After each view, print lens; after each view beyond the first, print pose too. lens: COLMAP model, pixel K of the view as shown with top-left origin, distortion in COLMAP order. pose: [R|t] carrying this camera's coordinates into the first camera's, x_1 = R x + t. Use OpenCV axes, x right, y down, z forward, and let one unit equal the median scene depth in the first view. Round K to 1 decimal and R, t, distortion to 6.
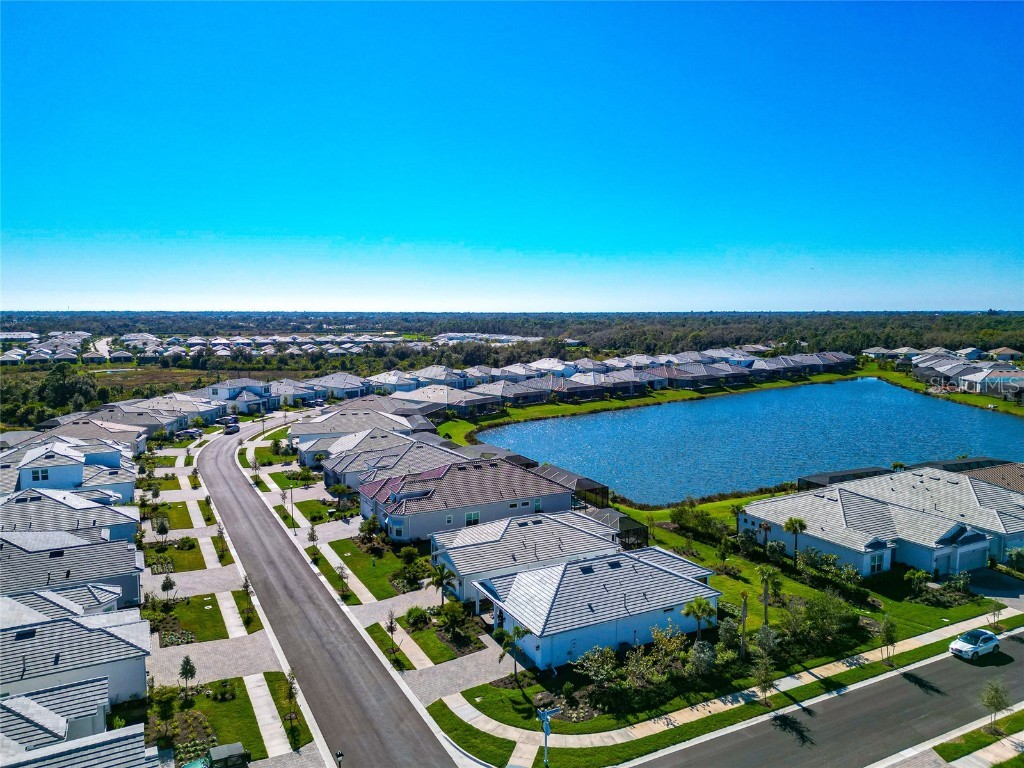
lens RADIAL K [[727.5, 0, 512.0], [0, 727.5, 384.0], [0, 0, 1]] dist [0.082056, -0.078846]
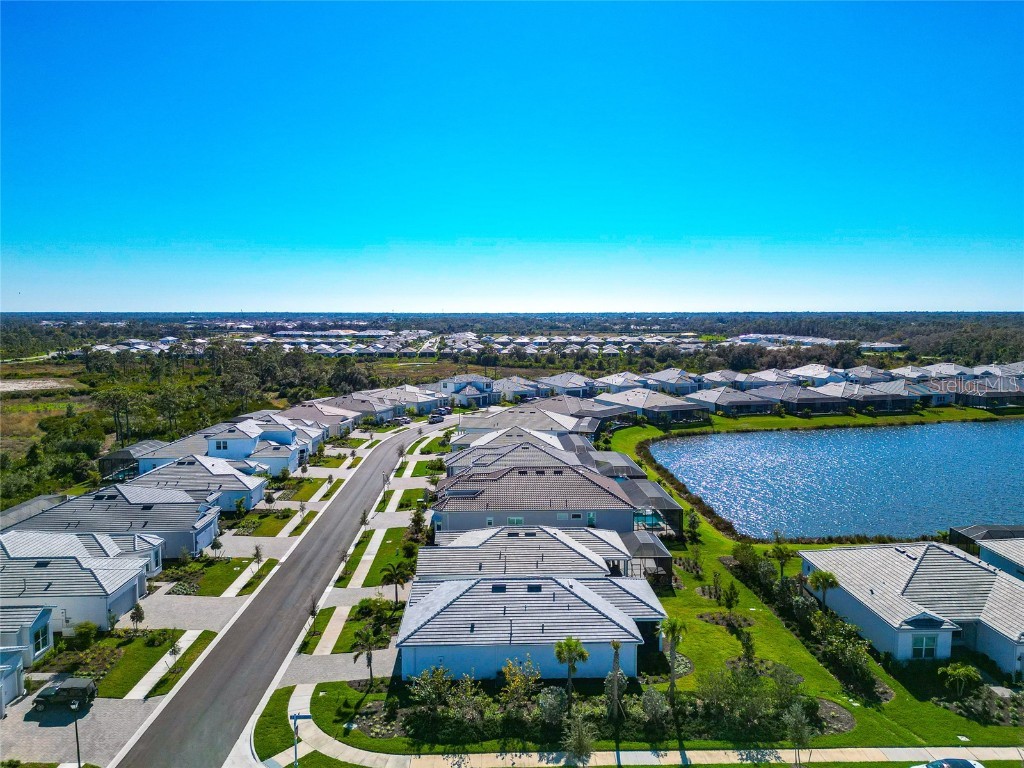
lens RADIAL K [[731.0, 0, 512.0], [0, 731.0, 384.0], [0, 0, 1]] dist [0.081787, -0.082279]
pose [[0.900071, 0.042737, -0.433643, 0.374669], [-0.043133, 0.999029, 0.008932, -0.012764], [0.433604, 0.010665, 0.901041, 0.111084]]
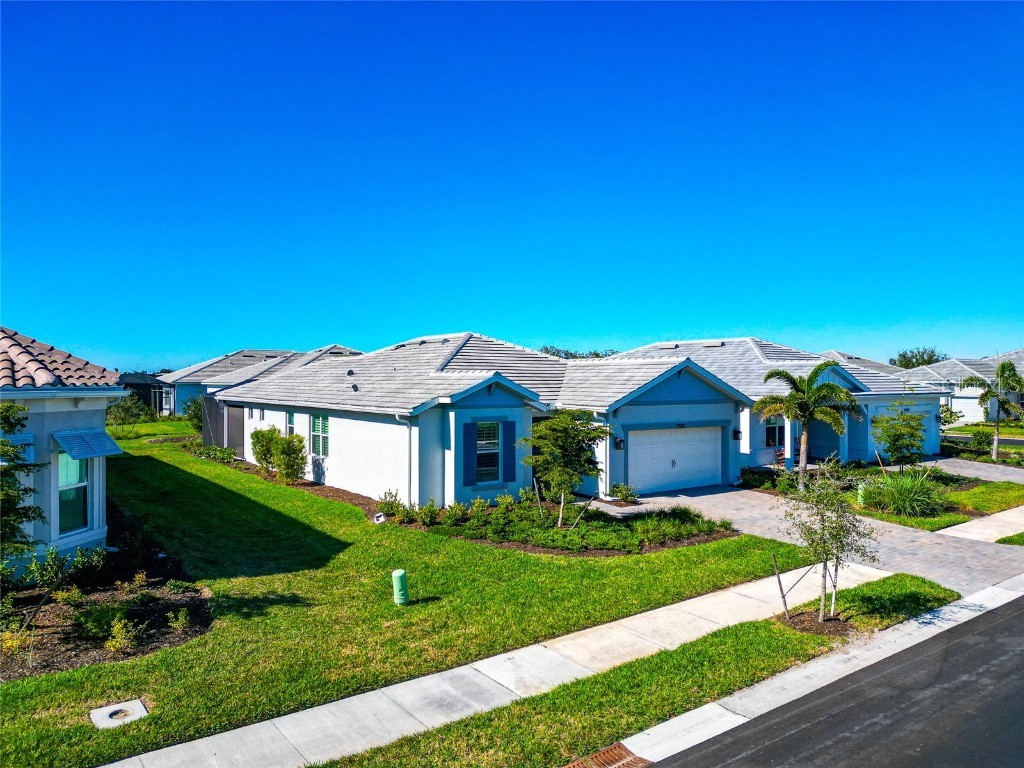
lens RADIAL K [[717.3, 0, 516.0], [0, 717.3, 407.1], [0, 0, 1]] dist [0.074667, -0.069237]
pose [[-0.154135, -0.037710, 0.987330, -0.323706], [0.101484, 0.993382, 0.053784, 0.182024], [-0.982824, 0.108488, -0.149288, 0.921153]]
